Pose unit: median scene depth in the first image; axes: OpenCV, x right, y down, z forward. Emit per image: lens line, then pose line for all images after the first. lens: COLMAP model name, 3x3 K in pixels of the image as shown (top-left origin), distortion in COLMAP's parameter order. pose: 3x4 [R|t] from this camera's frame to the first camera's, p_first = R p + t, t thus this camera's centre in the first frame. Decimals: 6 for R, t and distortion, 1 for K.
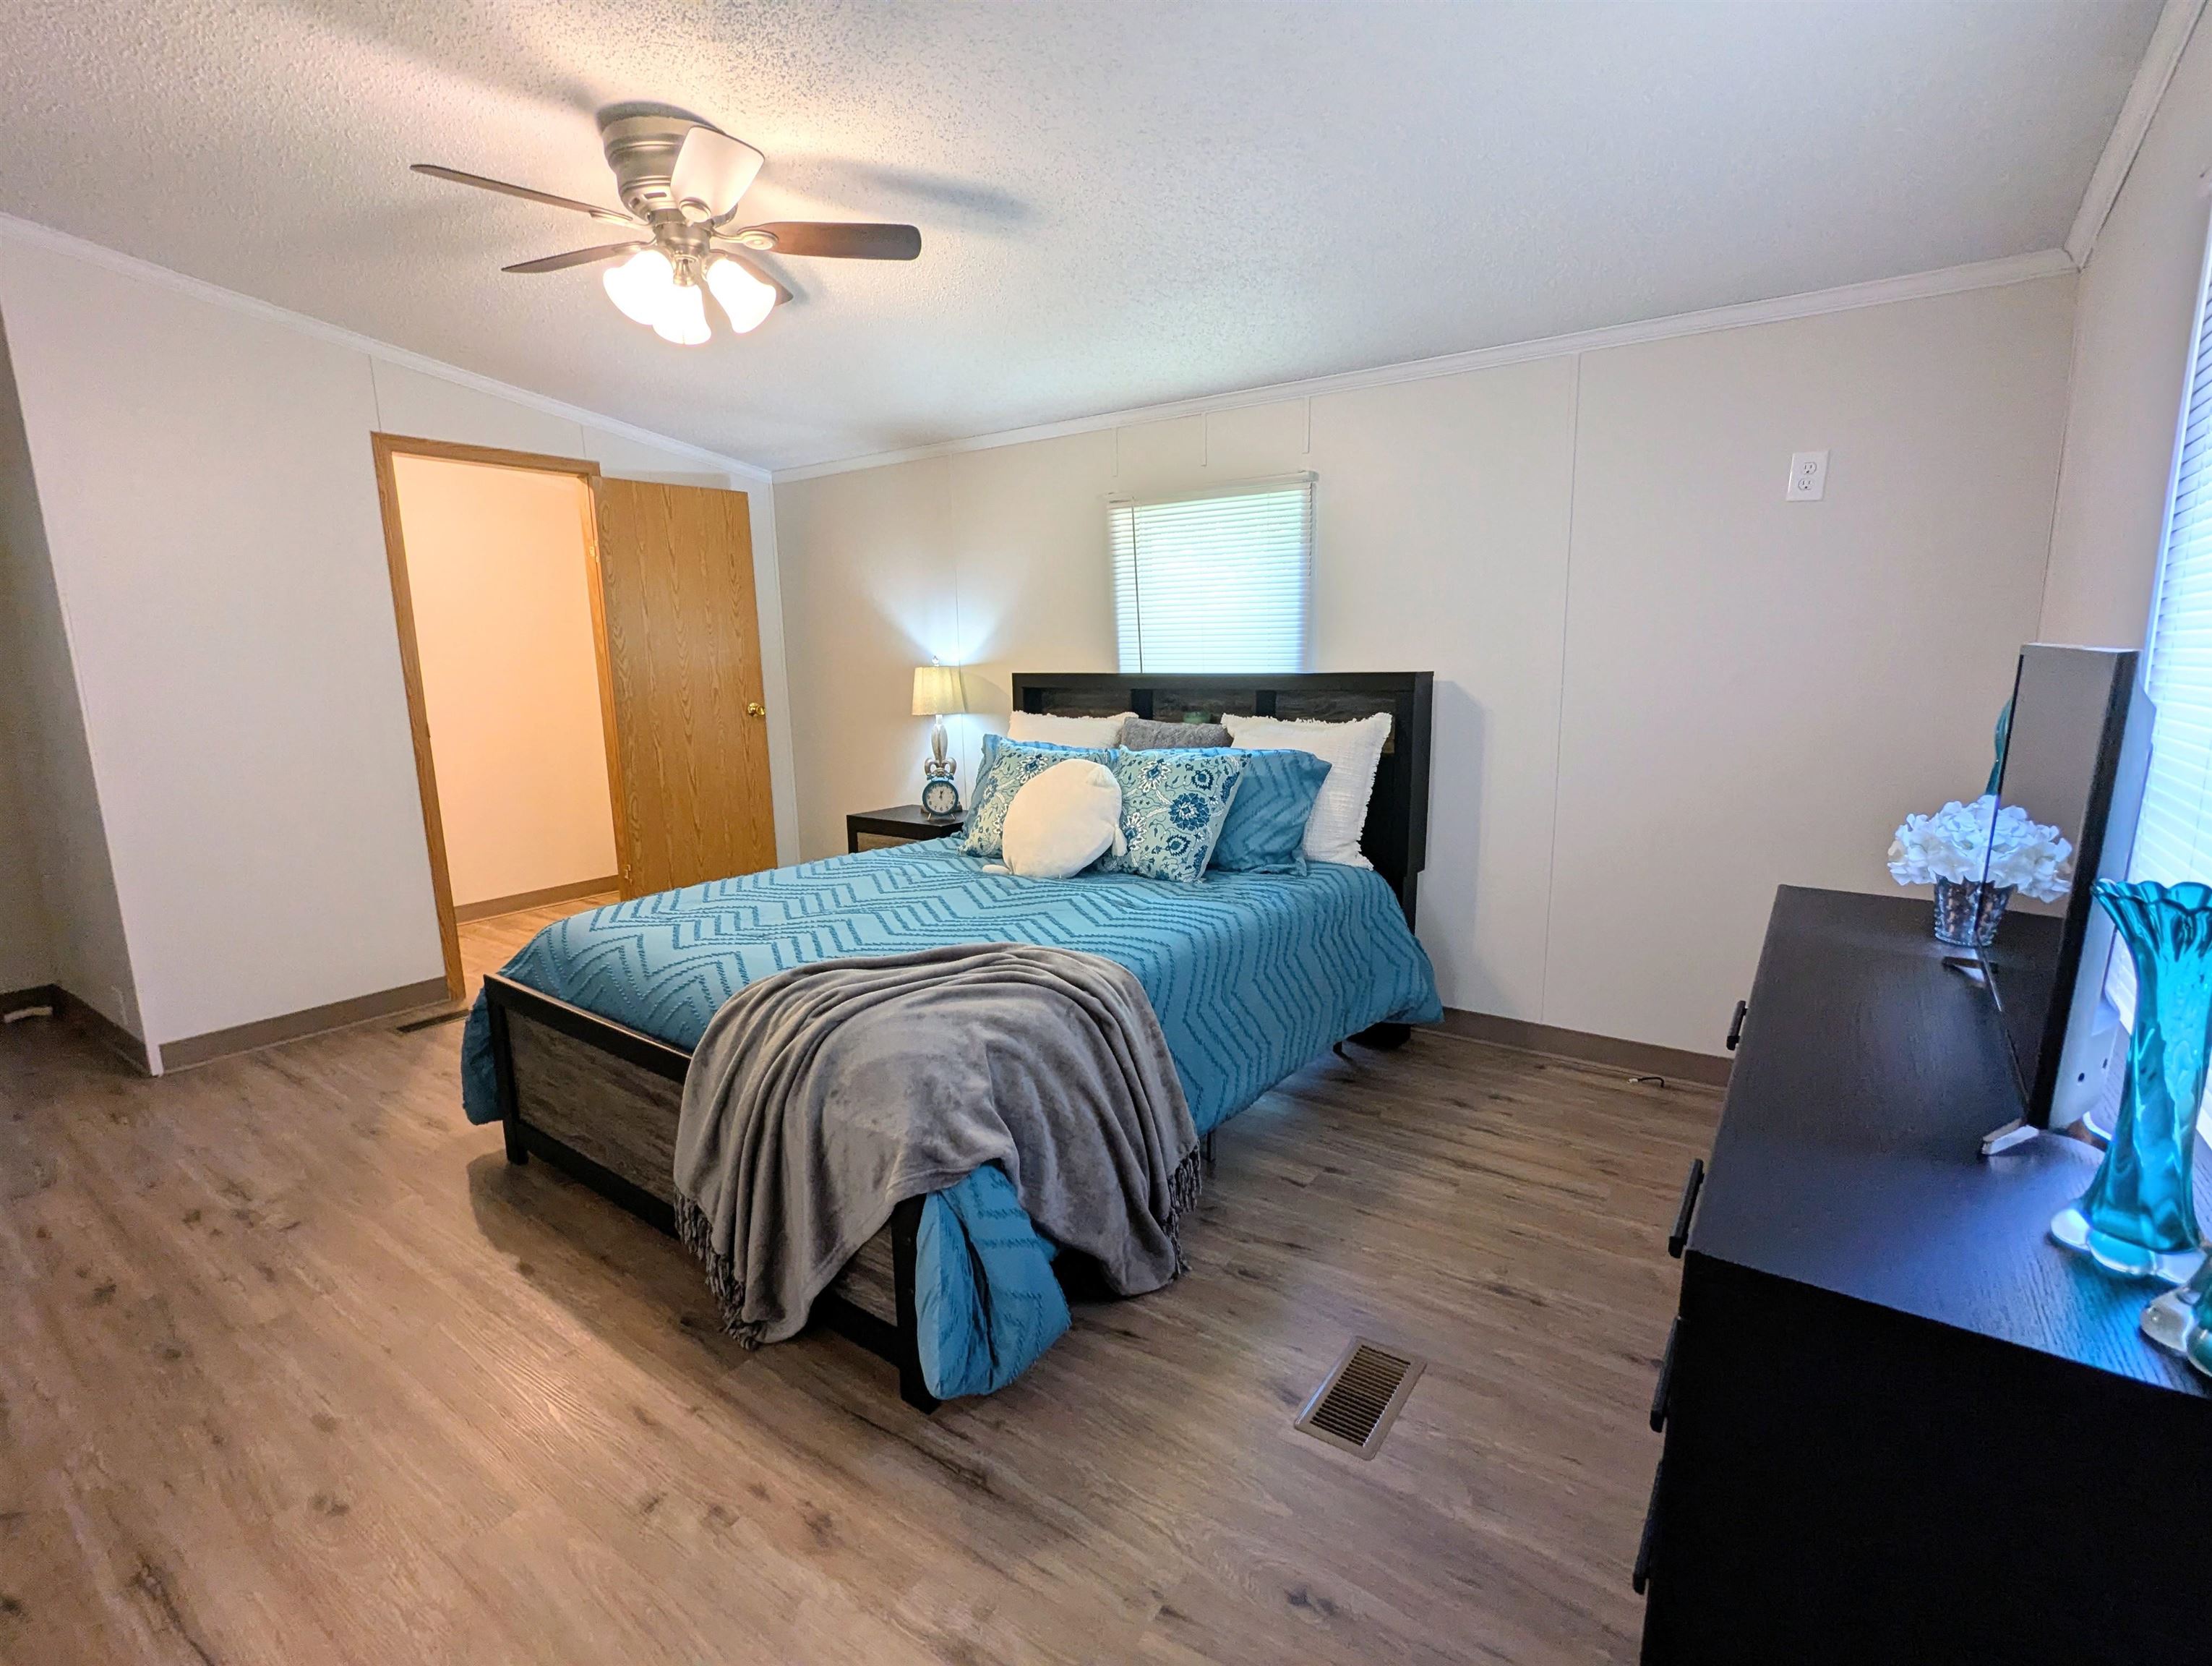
lens RADIAL K [[1057.9, 0, 1099.4], [0, 1057.9, 855.7], [0, 0, 1]] dist [-0.002496, -0.001266]
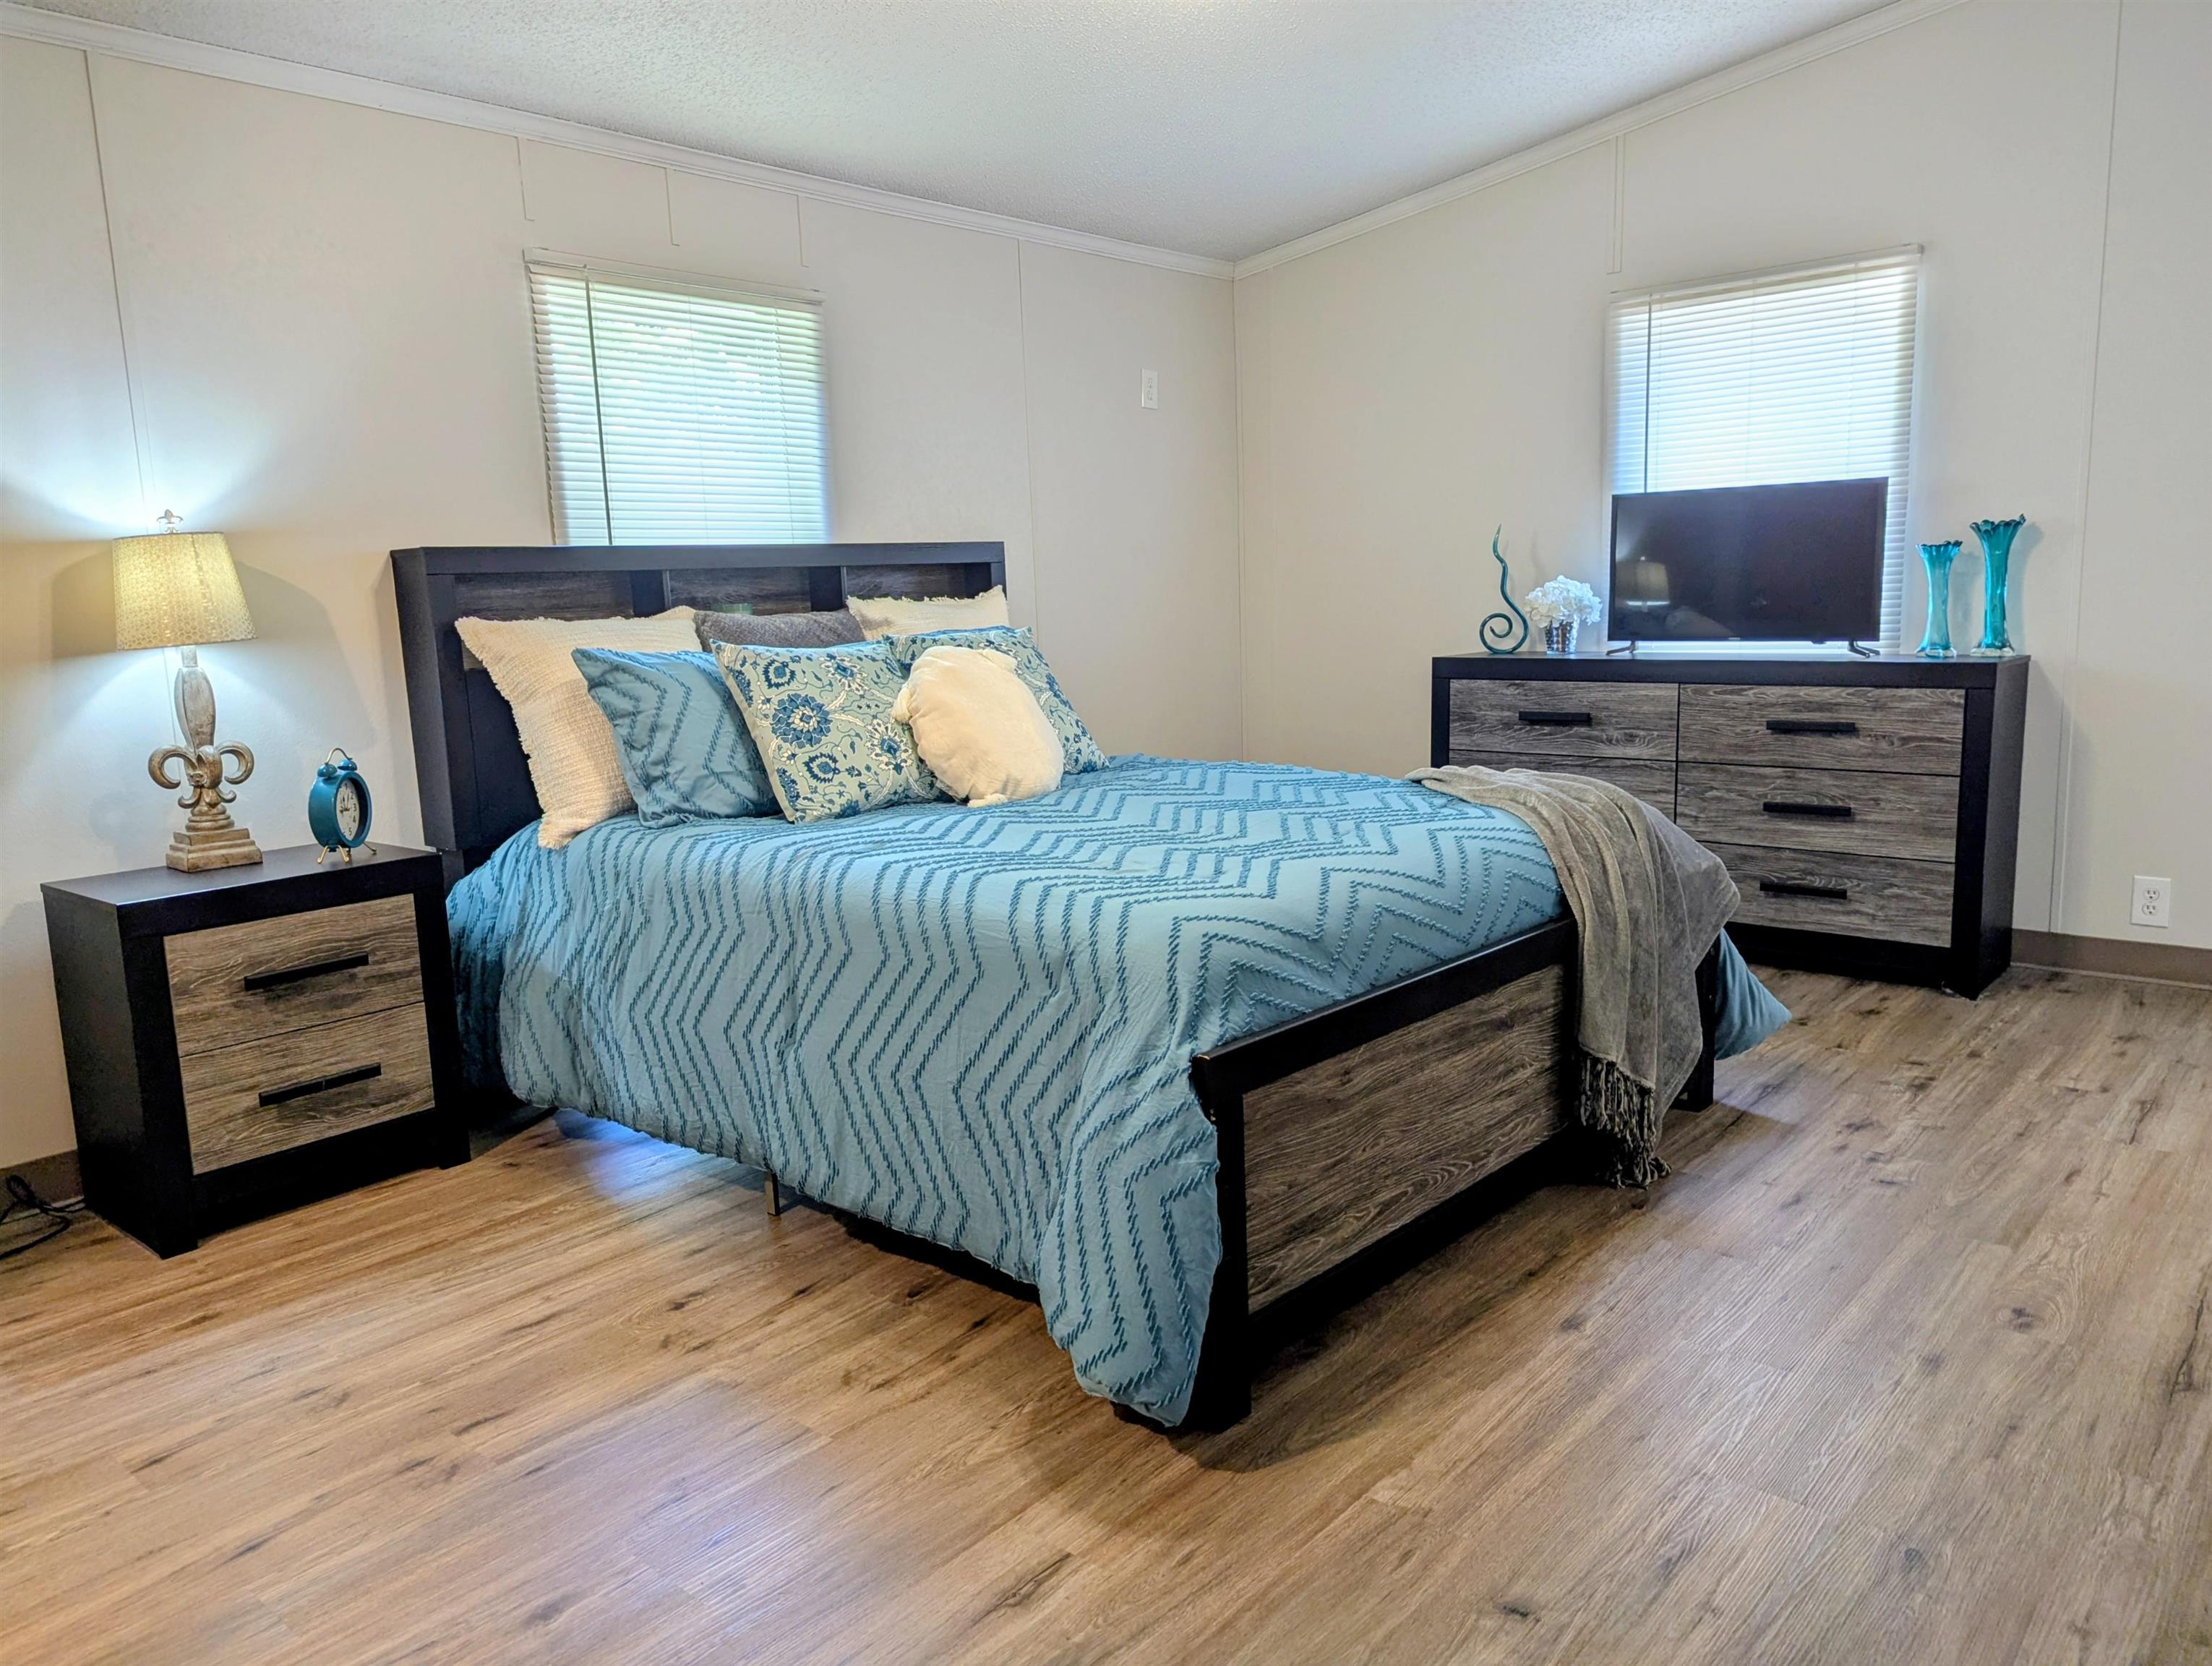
lens RADIAL K [[1558.2, 0, 1099.8], [0, 1558.2, 817.9], [0, 0, 1]] dist [0.063873, -0.056194]
pose [[0.090354, -0.149161, 0.984676, -0.995921], [0.212345, 0.968870, 0.127282, -0.083325], [-0.973009, 0.197590, 0.119215, 0.719029]]
